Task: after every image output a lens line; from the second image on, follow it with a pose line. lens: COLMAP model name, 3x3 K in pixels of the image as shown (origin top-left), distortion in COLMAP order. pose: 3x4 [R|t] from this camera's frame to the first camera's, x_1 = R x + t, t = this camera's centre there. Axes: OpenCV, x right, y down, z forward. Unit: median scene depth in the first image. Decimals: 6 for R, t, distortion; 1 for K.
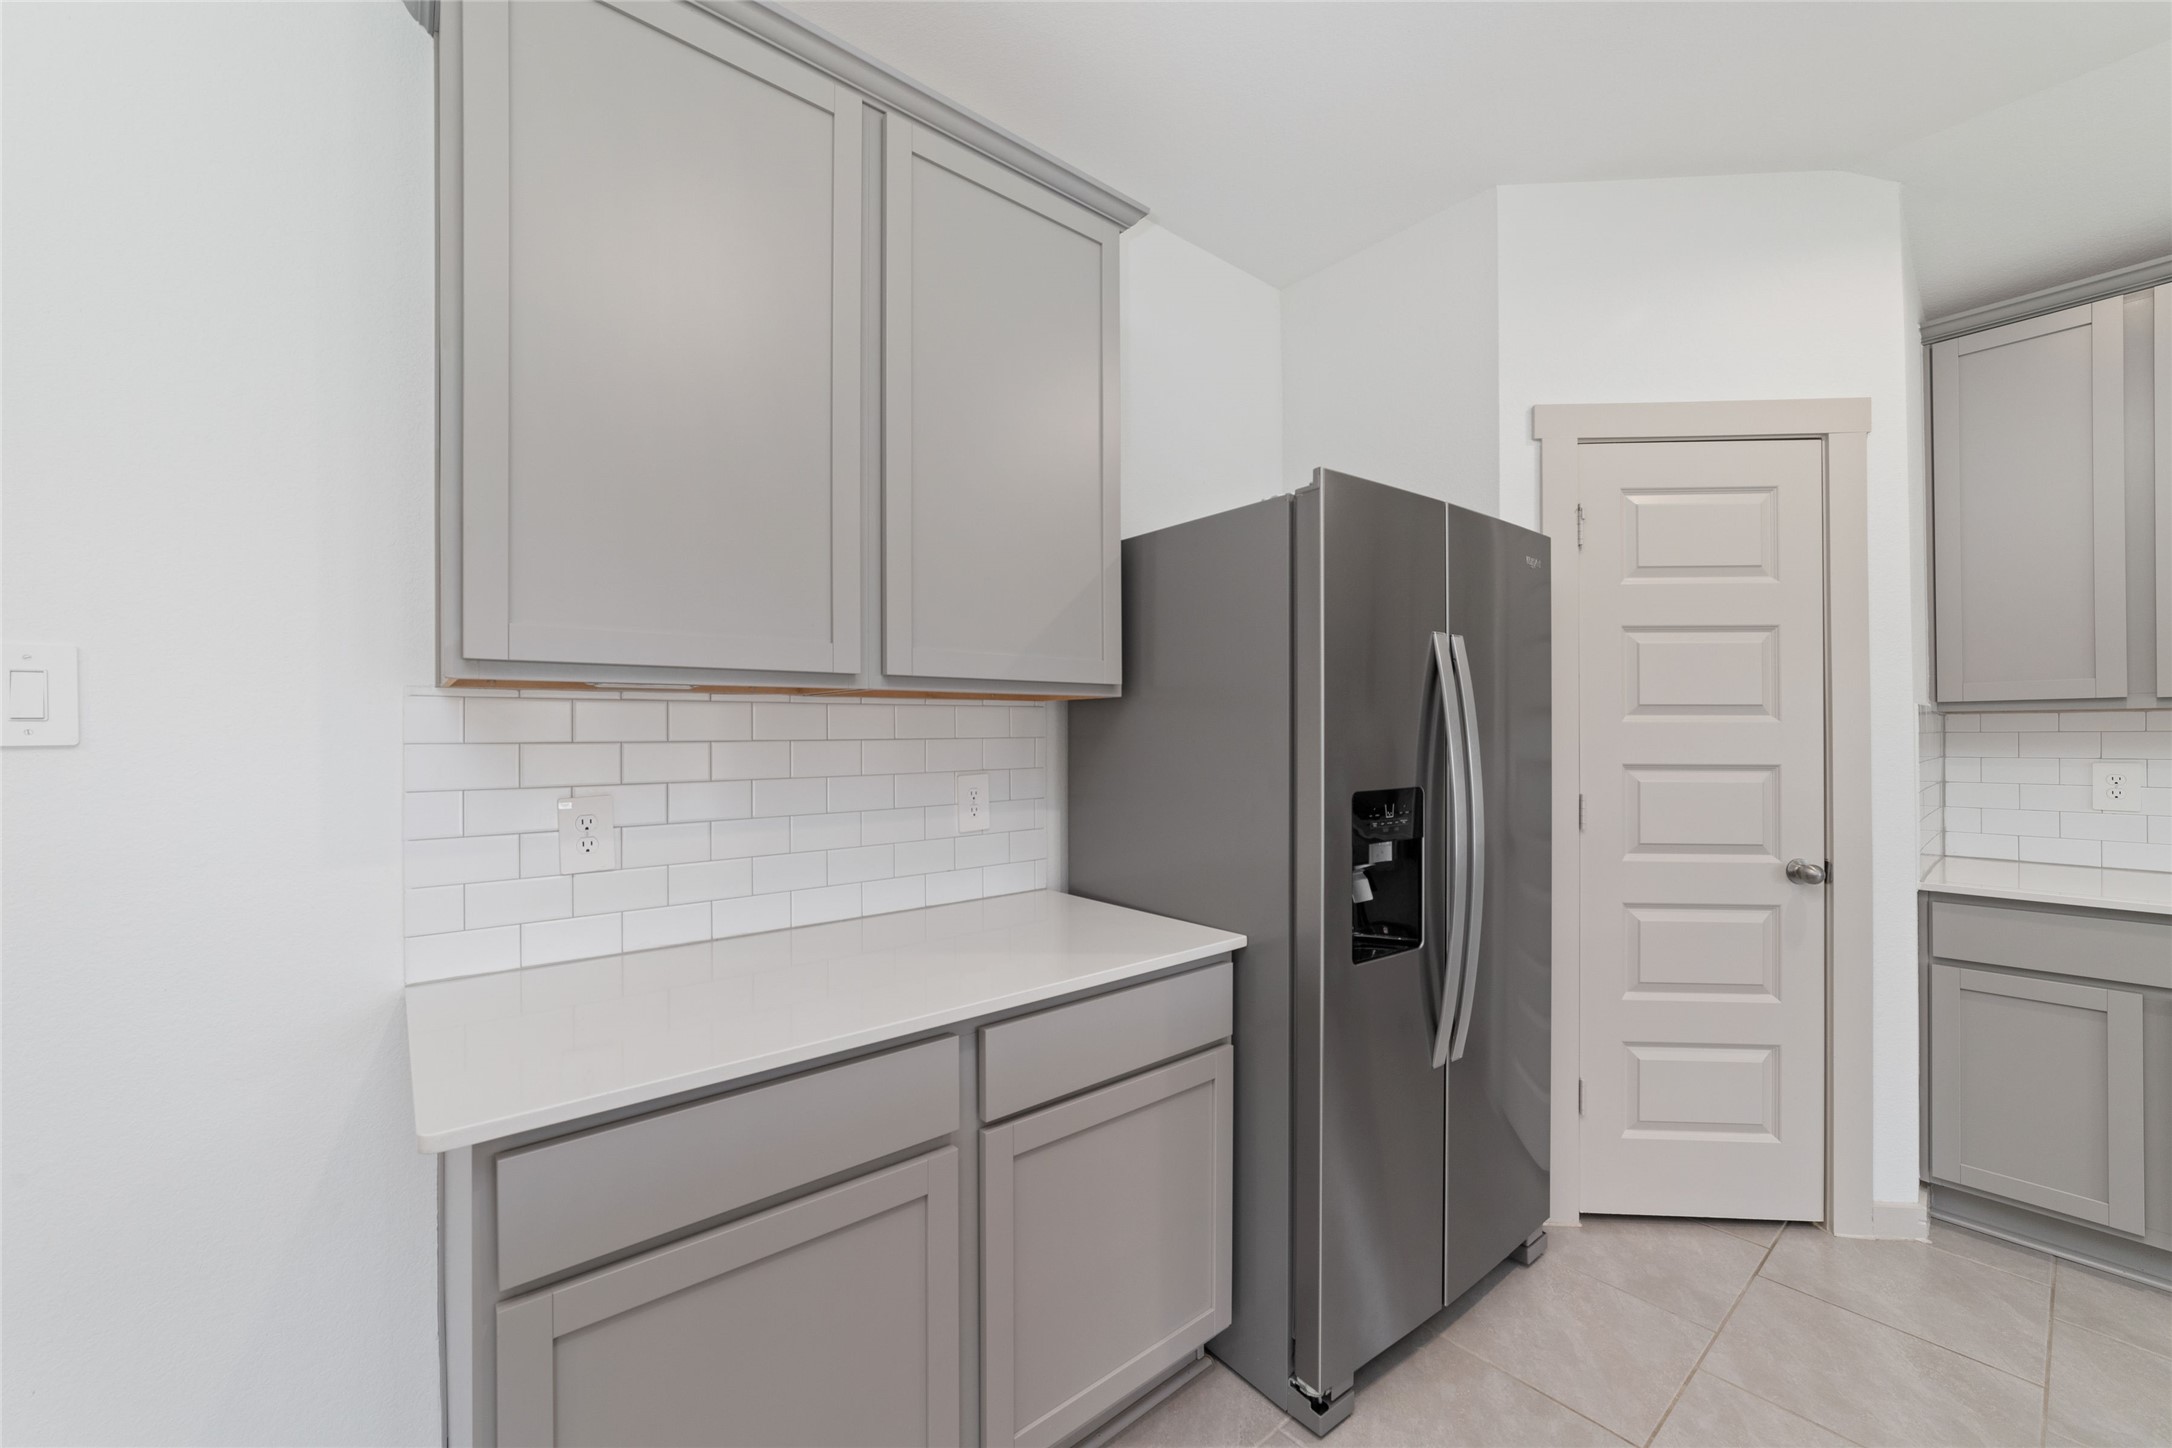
lens RADIAL K [[833.4, 0, 1090.4], [0, 833.4, 728.8], [0, 0, 1]] dist [-0.013500, 0.003798]
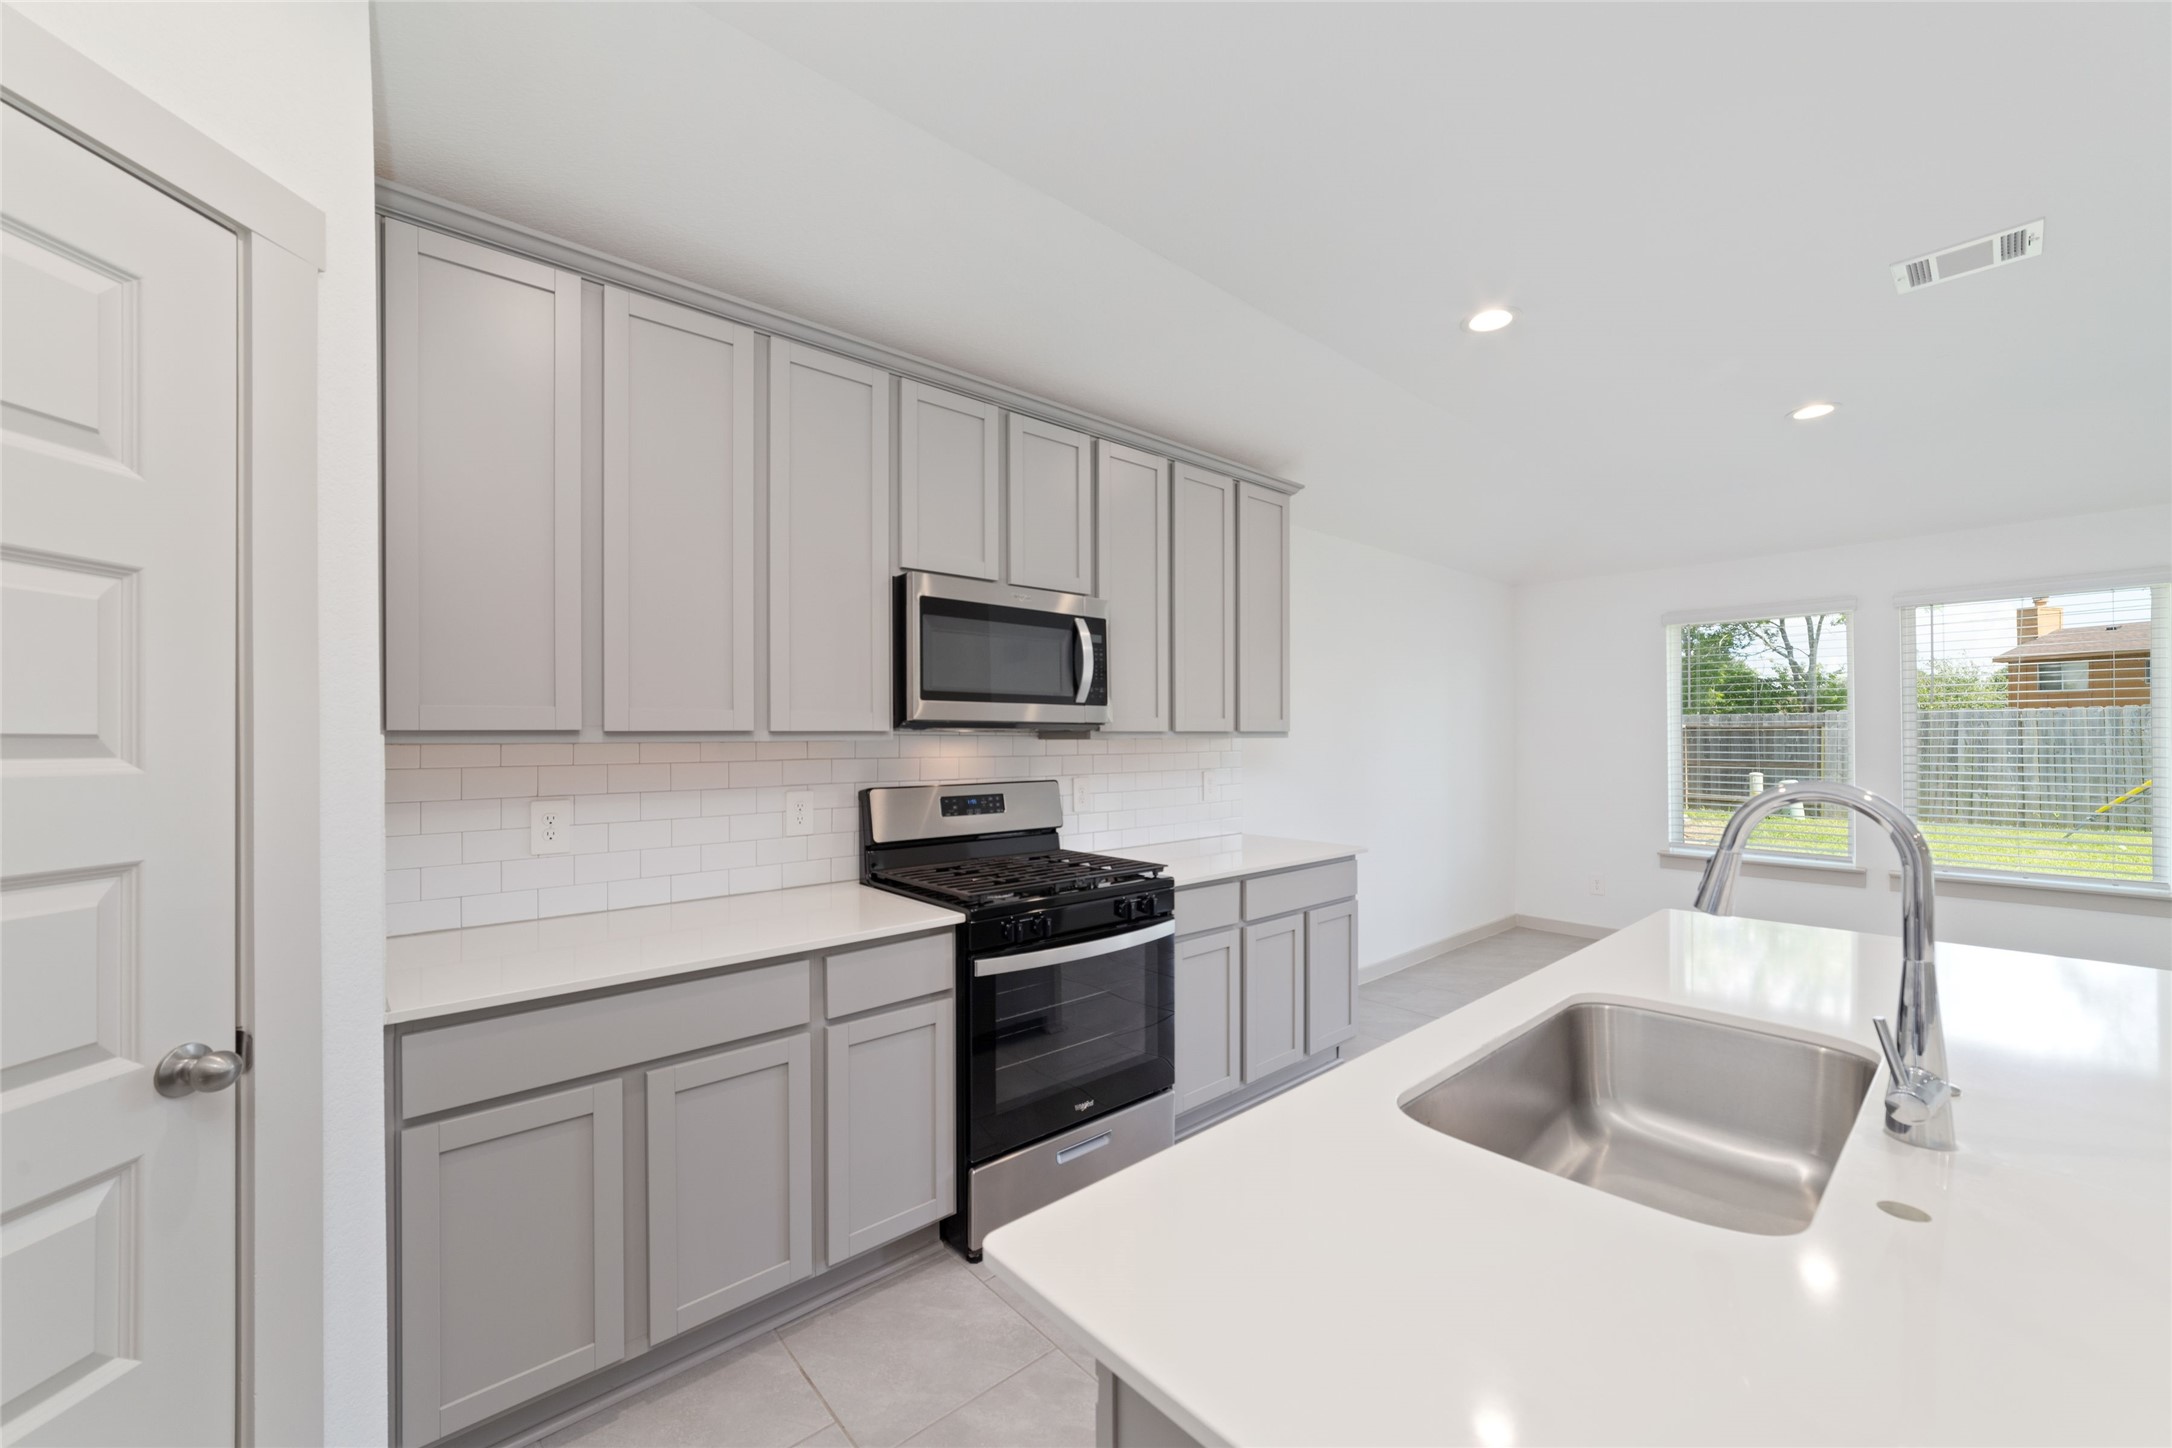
lens RADIAL K [[833.4, 0, 1092.9], [0, 833.4, 734.3], [0, 0, 1]] dist [-0.013500, 0.003798]
pose [[-0.025518, 0.009561, 0.999629, 0.349482], [0.003767, 0.999948, -0.009468, -0.023374], [-0.999667, 0.003524, -0.025553, 0.470060]]
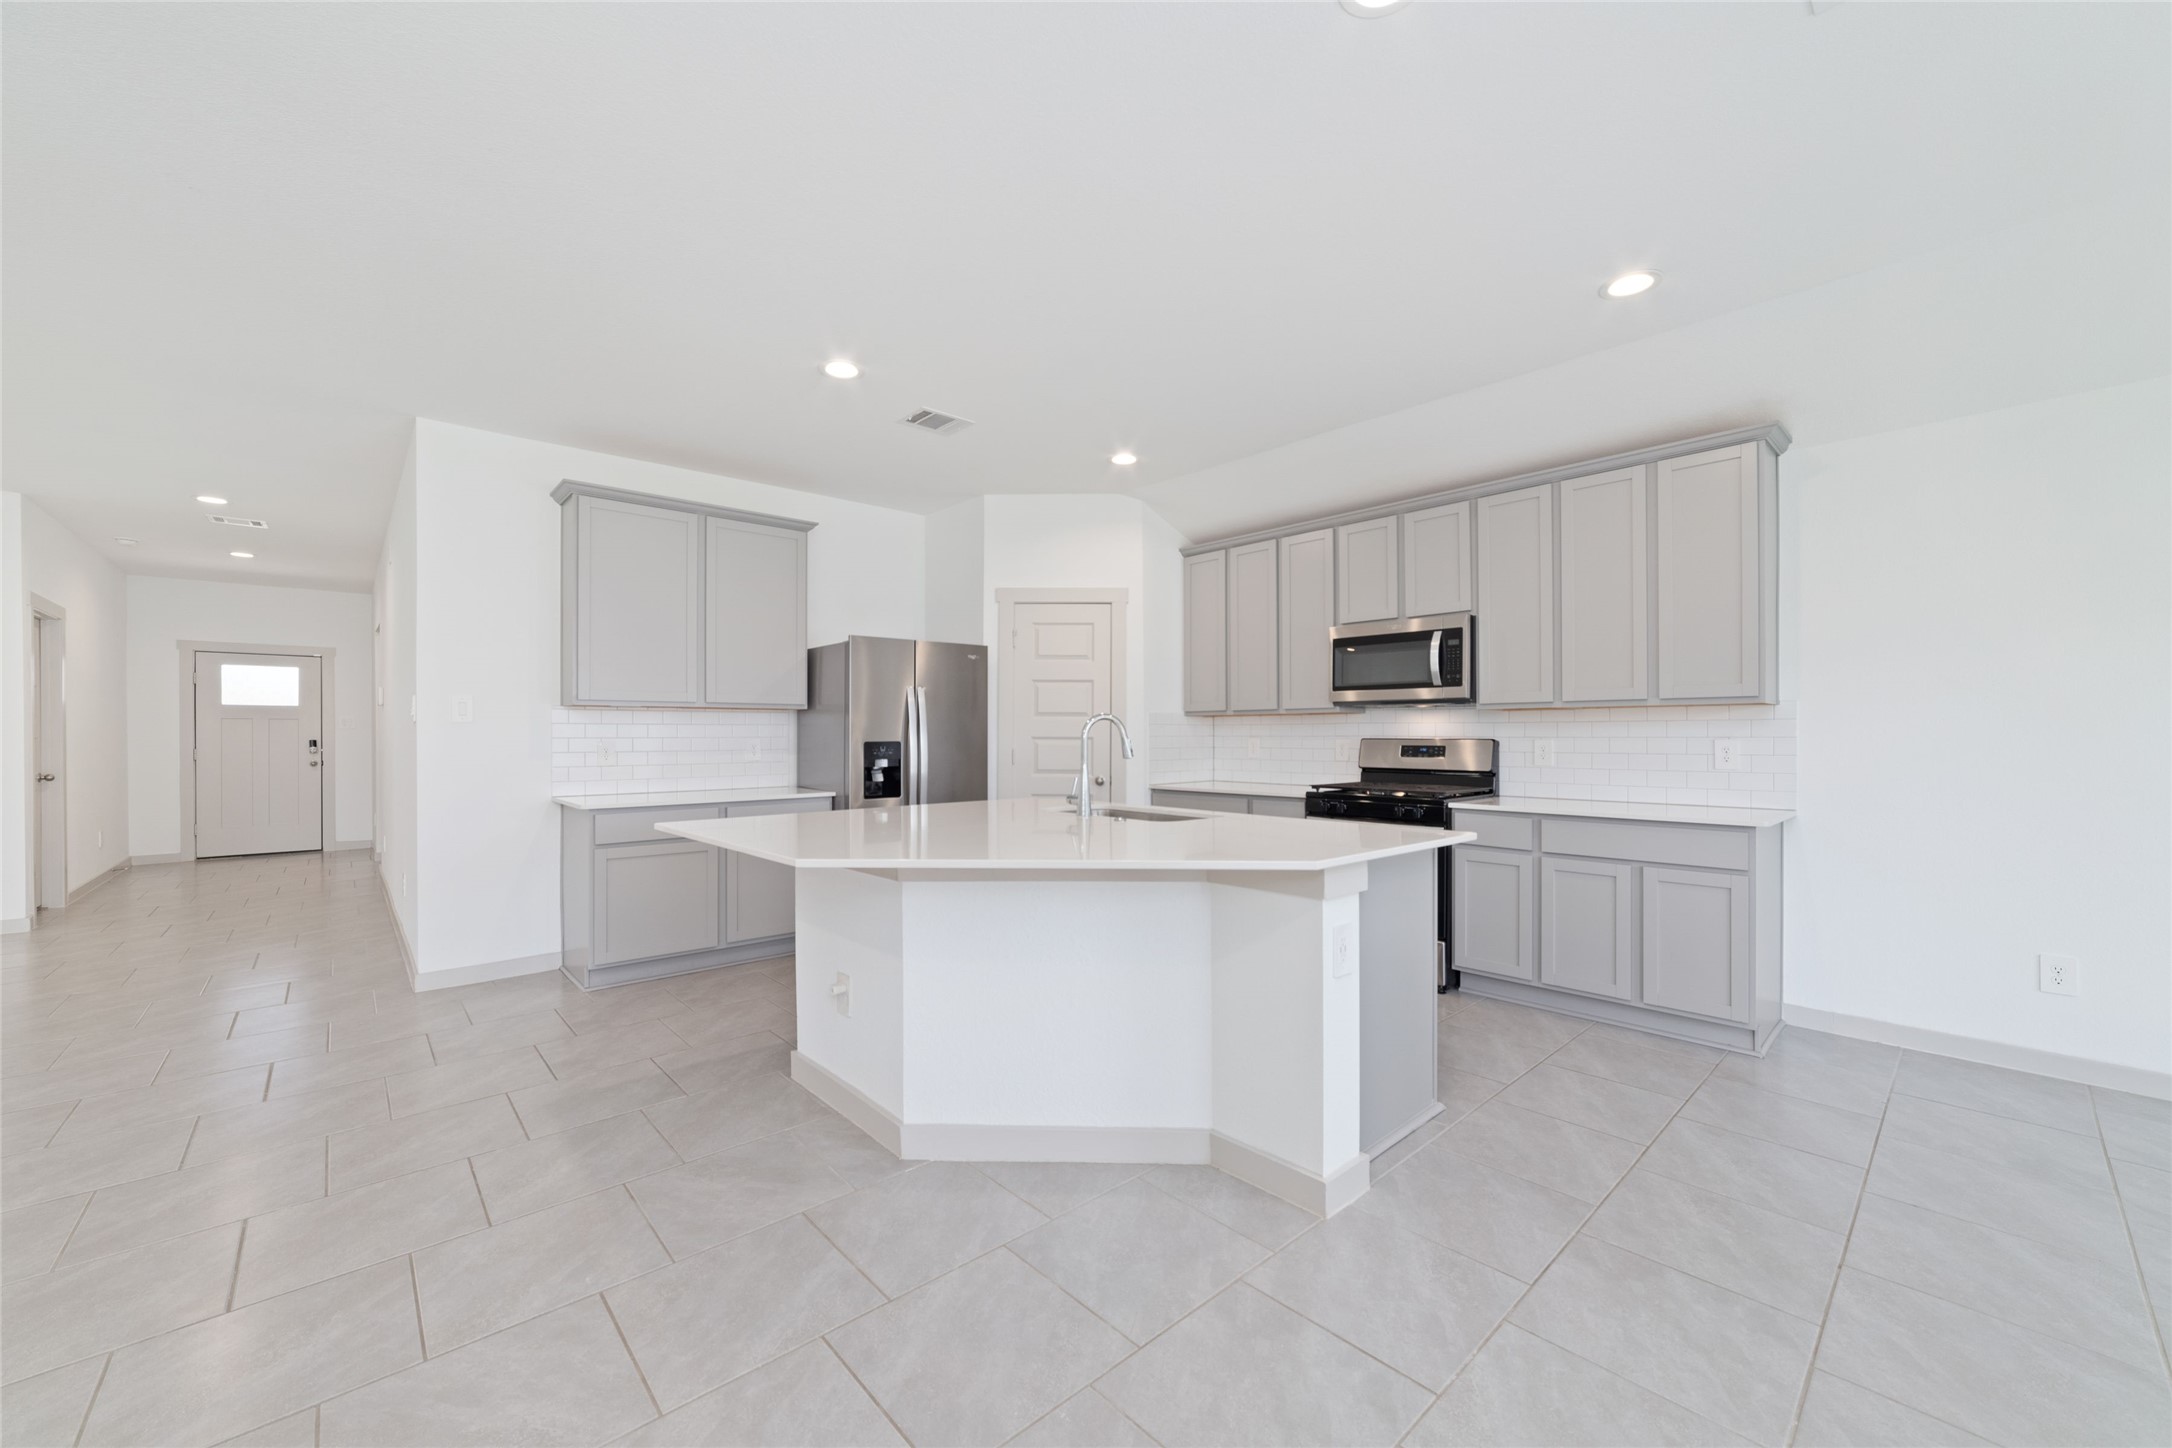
lens RADIAL K [[833.4, 0, 1087.1], [0, 833.4, 735.3], [0, 0, 1]] dist [-0.013500, 0.003798]
pose [[0.998886, 0.003279, 0.047070, 0.707561], [-0.003469, 0.999986, 0.003970, 0.028518], [-0.047056, -0.004128, 0.998884, -1.480754]]
